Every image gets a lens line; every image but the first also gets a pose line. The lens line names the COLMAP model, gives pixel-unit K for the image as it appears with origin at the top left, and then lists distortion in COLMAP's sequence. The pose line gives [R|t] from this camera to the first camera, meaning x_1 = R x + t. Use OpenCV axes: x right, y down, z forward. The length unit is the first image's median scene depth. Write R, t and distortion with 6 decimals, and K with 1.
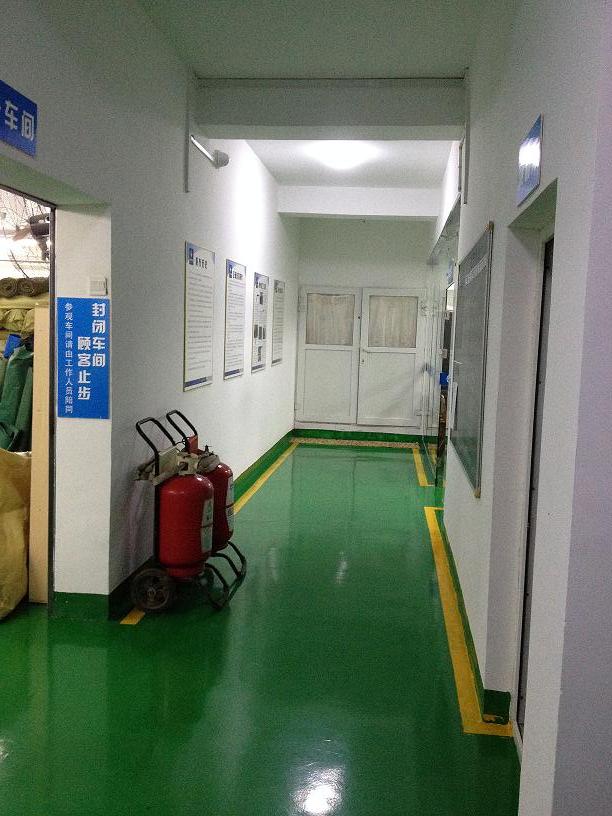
lens RADIAL K [[761.6, 0, 306.0], [0, 761.6, 408.0], [0, 0, 1]] dist [0.131333, -0.289952]
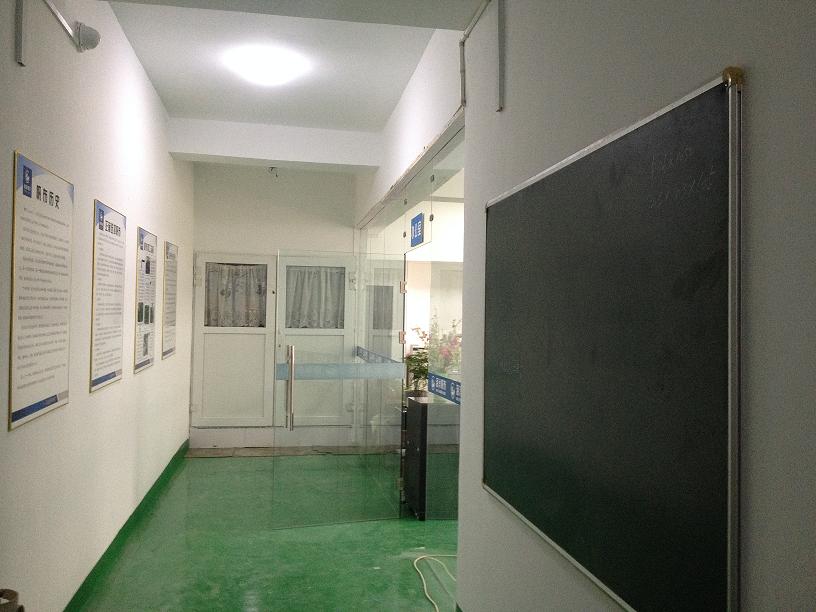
lens RADIAL K [[761.6, 0, 408.0], [0, 761.6, 306.0], [0, 0, 1]] dist [0.131333, -0.289952]
pose [[0.959221, -0.013658, 0.282325, -0.031079], [0.042270, 0.994531, -0.095504, -0.030525], [-0.279477, 0.103543, 0.954553, 0.278138]]
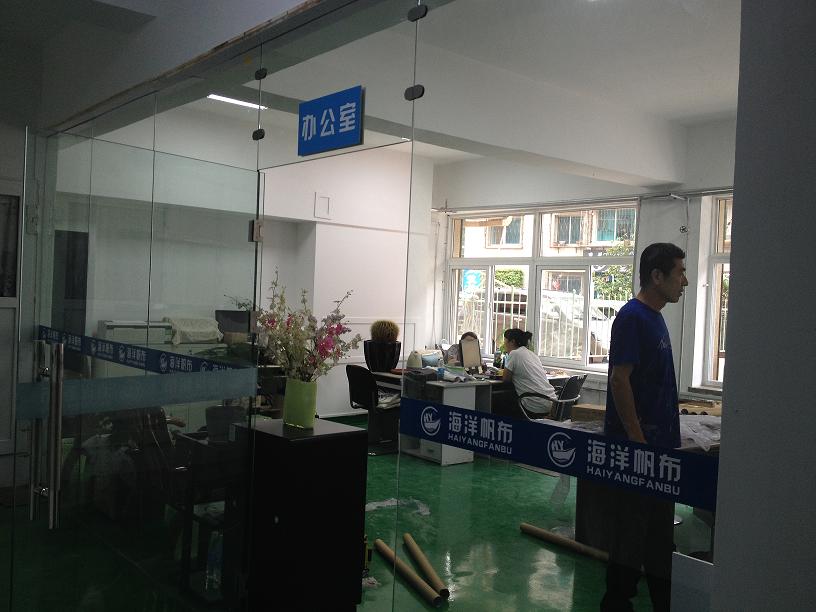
lens RADIAL K [[761.6, 0, 408.0], [0, 761.6, 306.0], [0, 0, 1]] dist [0.131333, -0.289952]
pose [[0.690379, -0.015910, 0.723273, -0.065596], [0.052997, 0.998184, -0.028630, -0.063452], [-0.721504, 0.058097, 0.689969, 0.660619]]
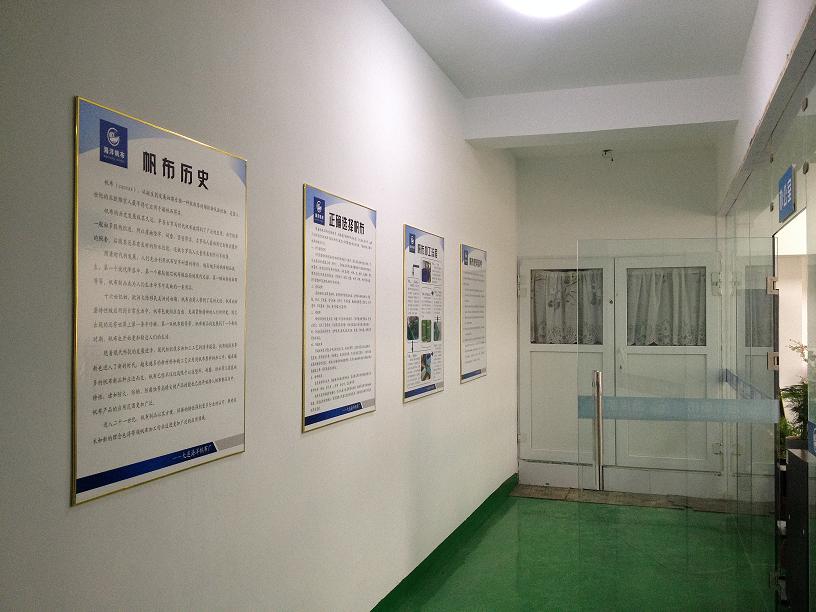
lens RADIAL K [[761.6, 0, 408.0], [0, 761.6, 306.0], [0, 0, 1]] dist [0.131333, -0.289952]
pose [[0.977659, -0.036011, -0.207092, 0.049722], [0.009484, 0.991770, -0.127684, -0.045501], [0.209985, 0.122867, 0.969954, 0.457343]]
